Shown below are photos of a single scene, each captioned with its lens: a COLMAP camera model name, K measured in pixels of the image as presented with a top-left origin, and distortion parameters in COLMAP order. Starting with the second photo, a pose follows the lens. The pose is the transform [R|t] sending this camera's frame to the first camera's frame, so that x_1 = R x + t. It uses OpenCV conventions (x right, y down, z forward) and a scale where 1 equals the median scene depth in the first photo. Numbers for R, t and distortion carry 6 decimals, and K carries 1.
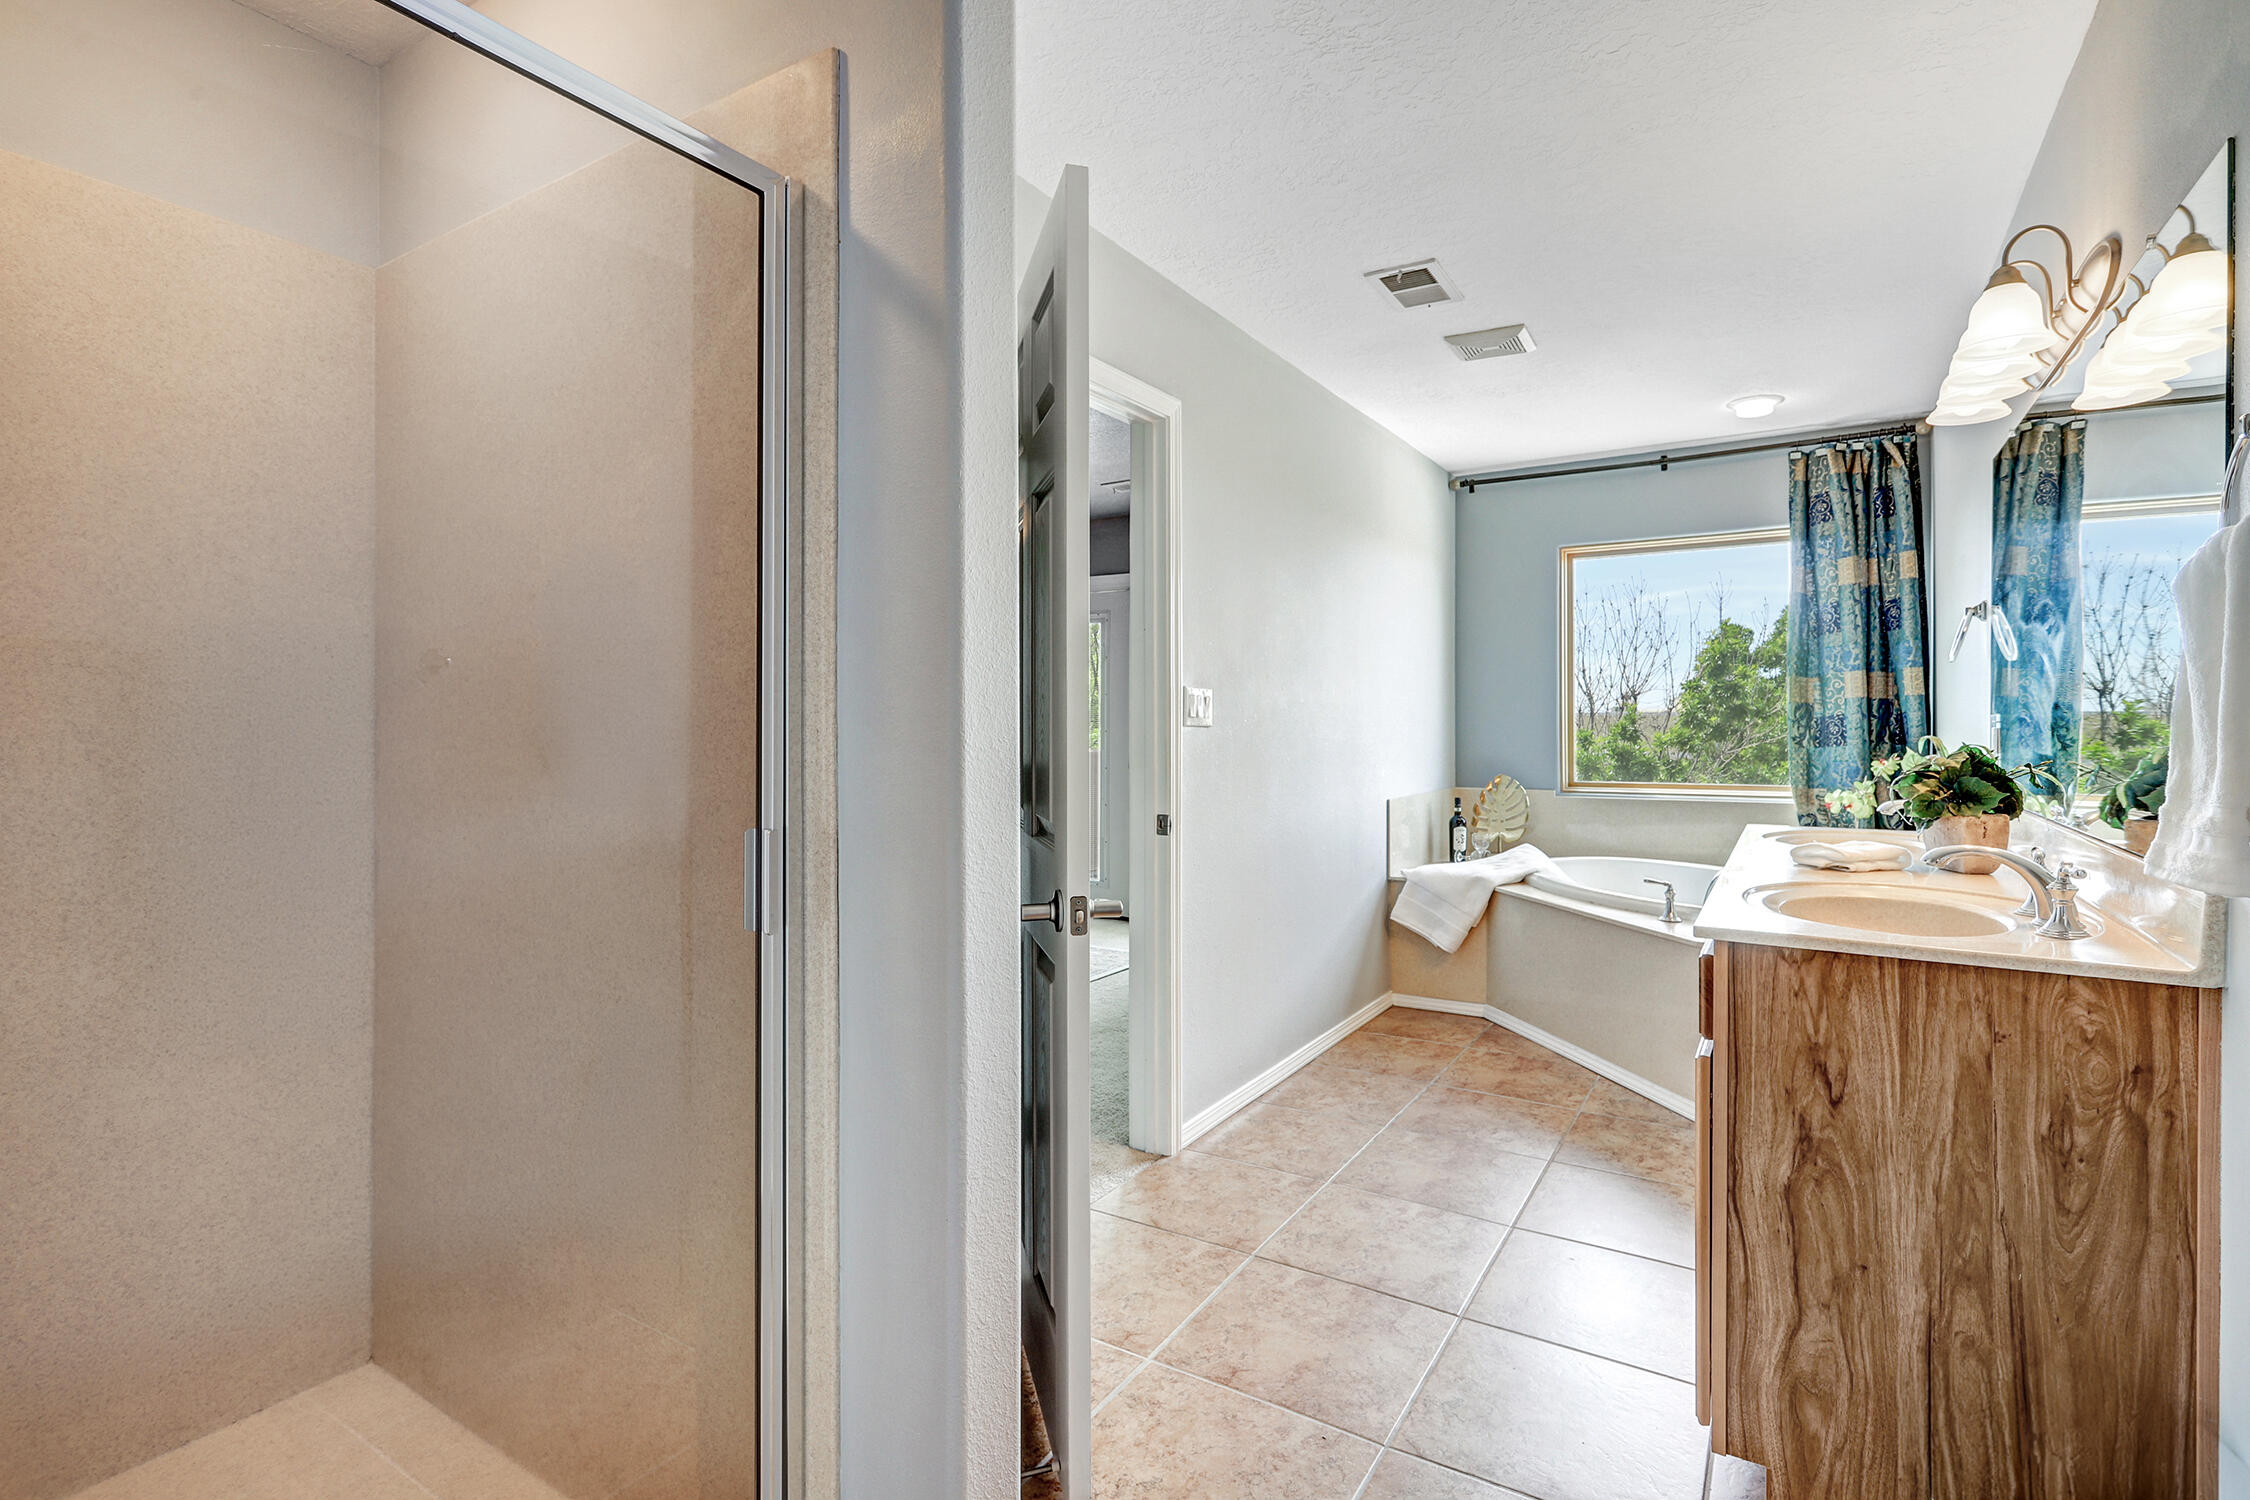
lens RADIAL K [[1076.2, 0, 1123.0], [0, 1076.2, 728.0], [0, 0, 1]] dist [-0.002873, 0.003660]
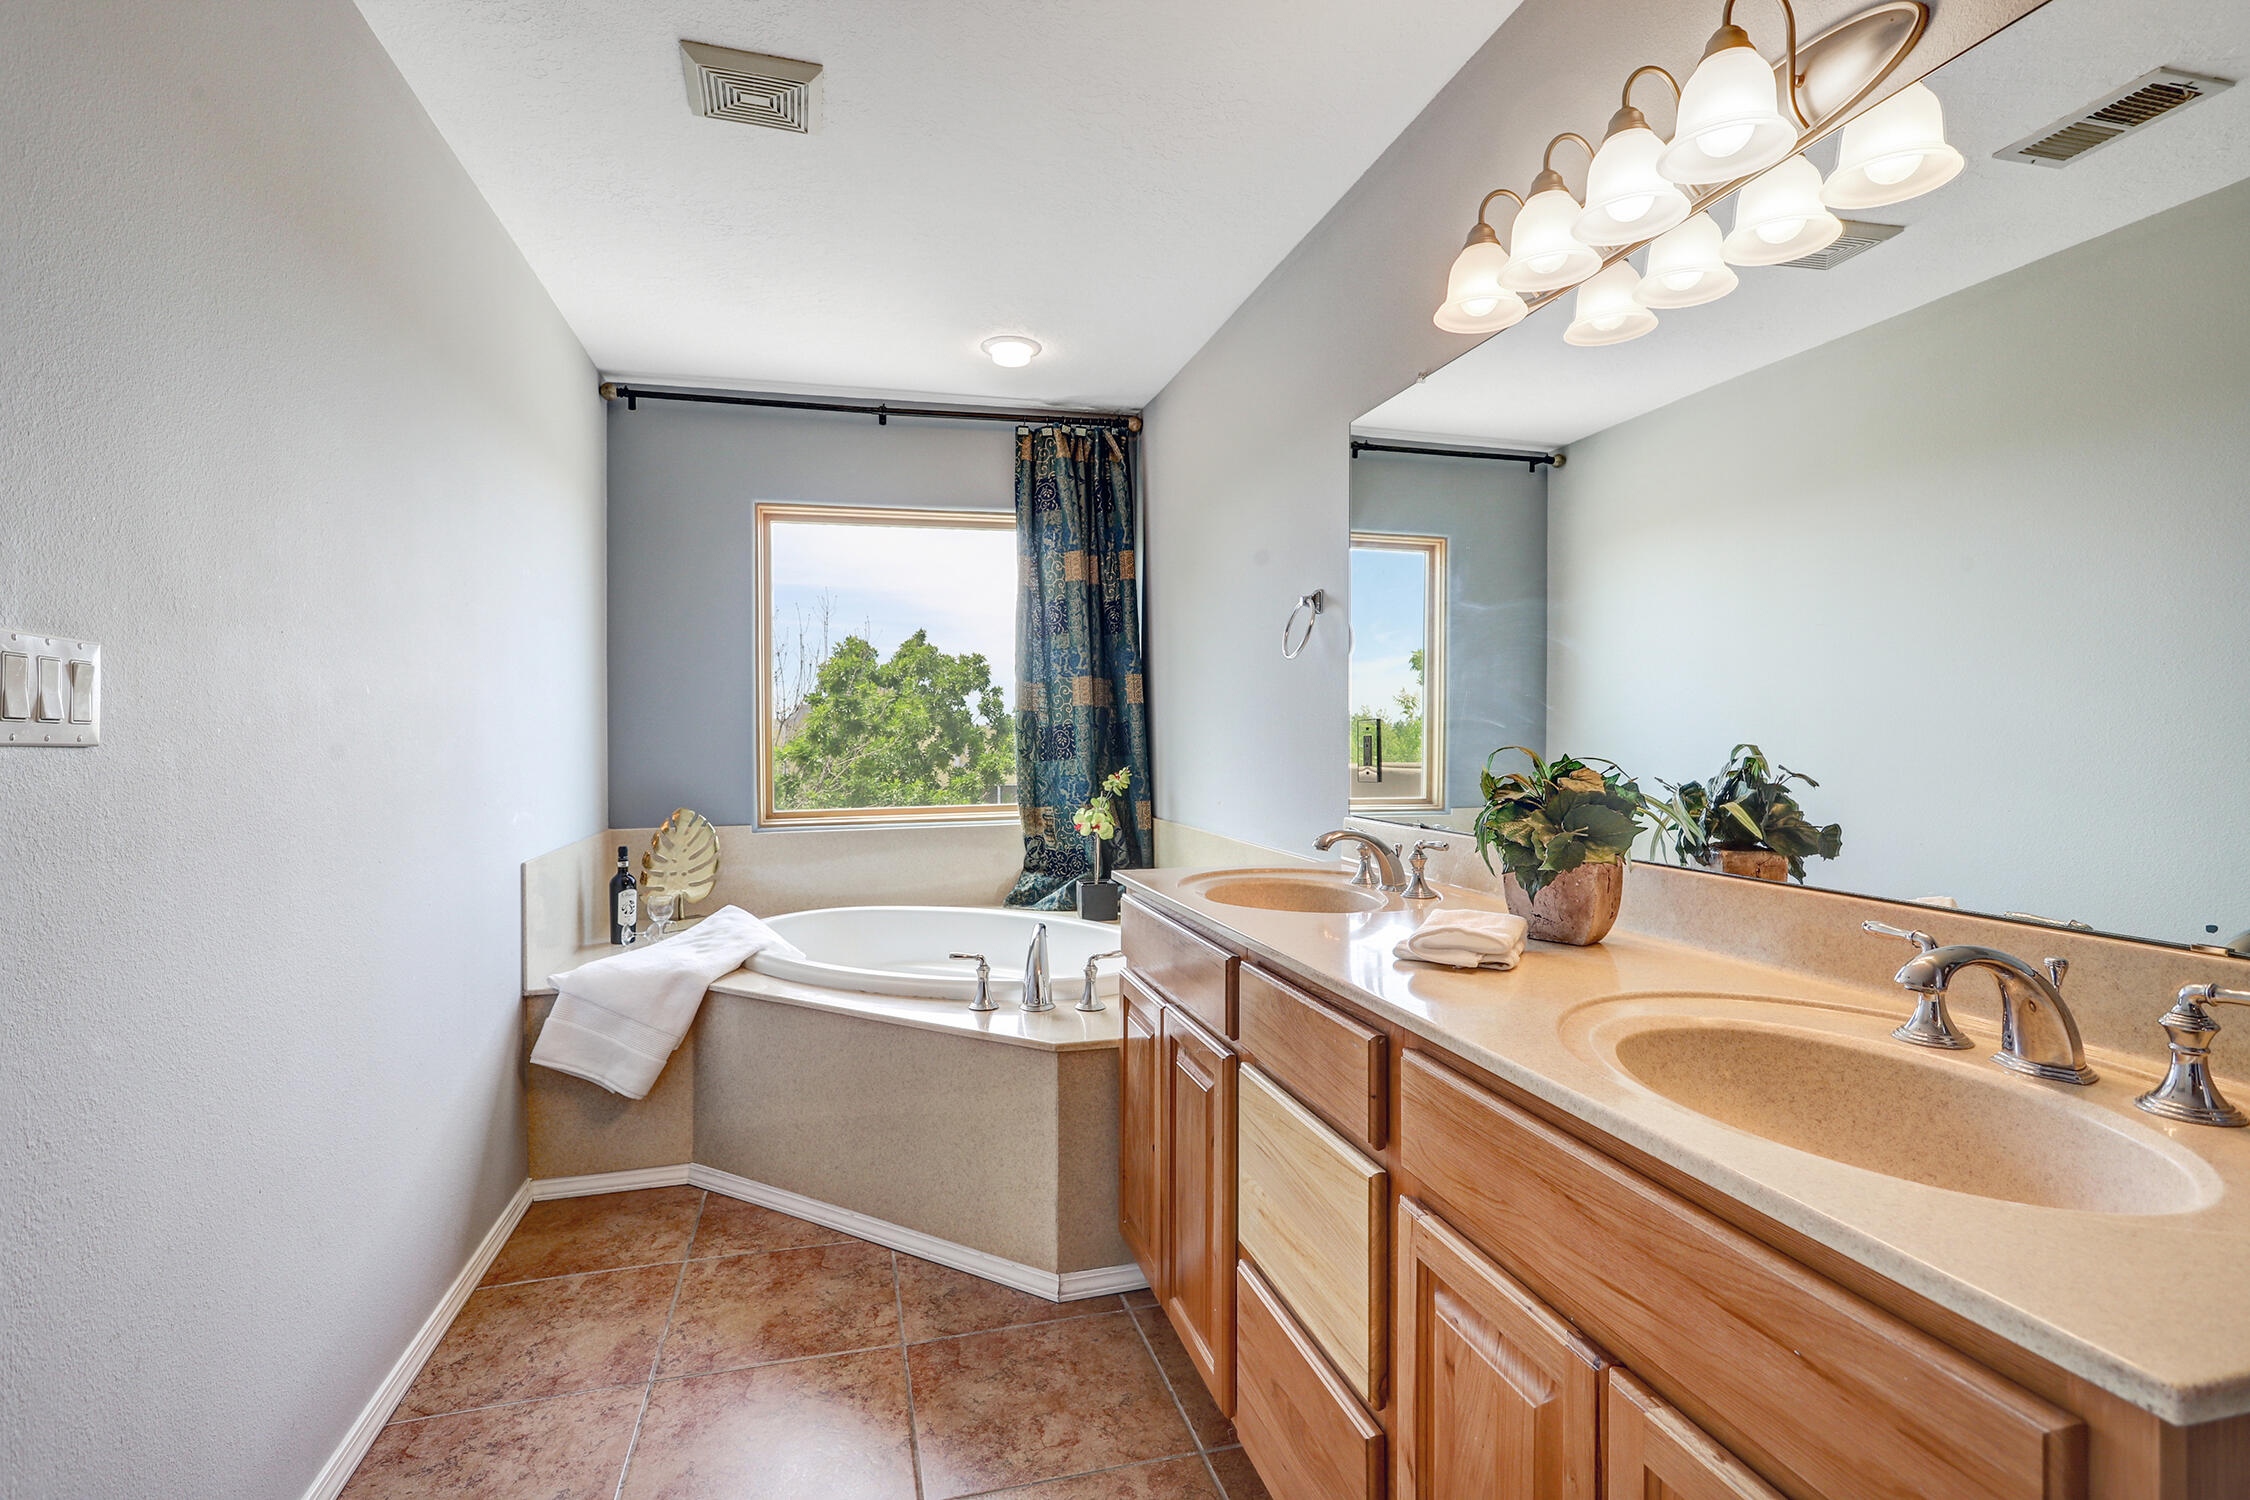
lens RADIAL K [[1076.2, 0, 1118.1], [0, 1076.2, 728.9], [0, 0, 1]] dist [-0.002873, 0.003660]
pose [[0.686123, 0.000050, 0.727486, 0.036994], [0.010319, 0.999899, -0.009801, 0.000658], [-0.727412, 0.014232, 0.686053, 0.345936]]
